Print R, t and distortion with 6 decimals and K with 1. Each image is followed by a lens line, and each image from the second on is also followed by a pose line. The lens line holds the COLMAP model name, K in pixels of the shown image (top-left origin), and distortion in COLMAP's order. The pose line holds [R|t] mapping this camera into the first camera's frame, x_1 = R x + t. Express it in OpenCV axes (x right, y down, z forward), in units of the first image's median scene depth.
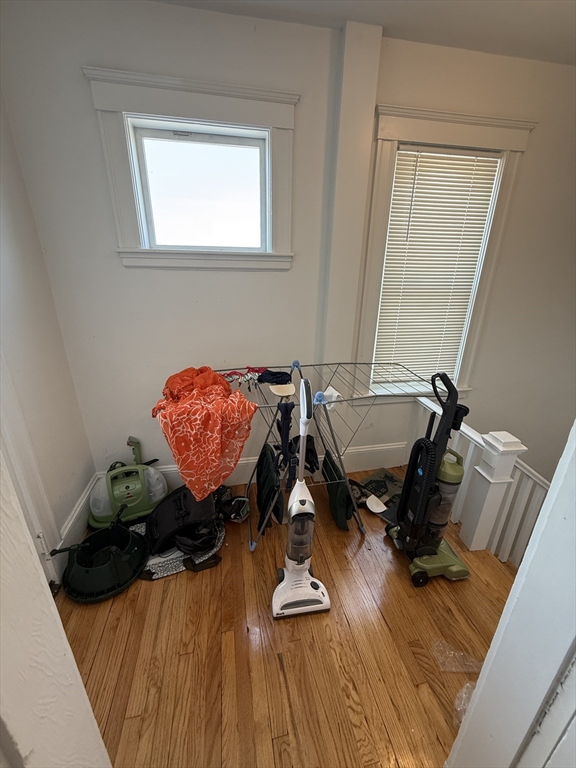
lens RADIAL K [[308.3, 0, 285.4], [0, 308.3, 385.9], [0, 0, 1]] dist [-0.003009, 0.000330]
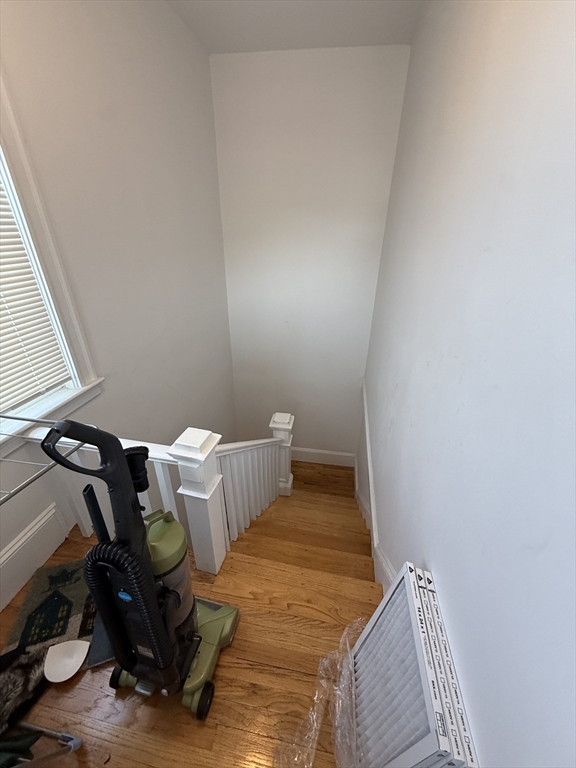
lens RADIAL K [[308.3, 0, 289.6], [0, 308.3, 381.1], [0, 0, 1]] dist [-0.003009, 0.000330]
pose [[0.356816, -0.429022, 0.829833, 0.250892], [0.320886, 0.890544, 0.322433, -0.104974], [-0.877334, 0.151233, 0.455427, 0.451793]]
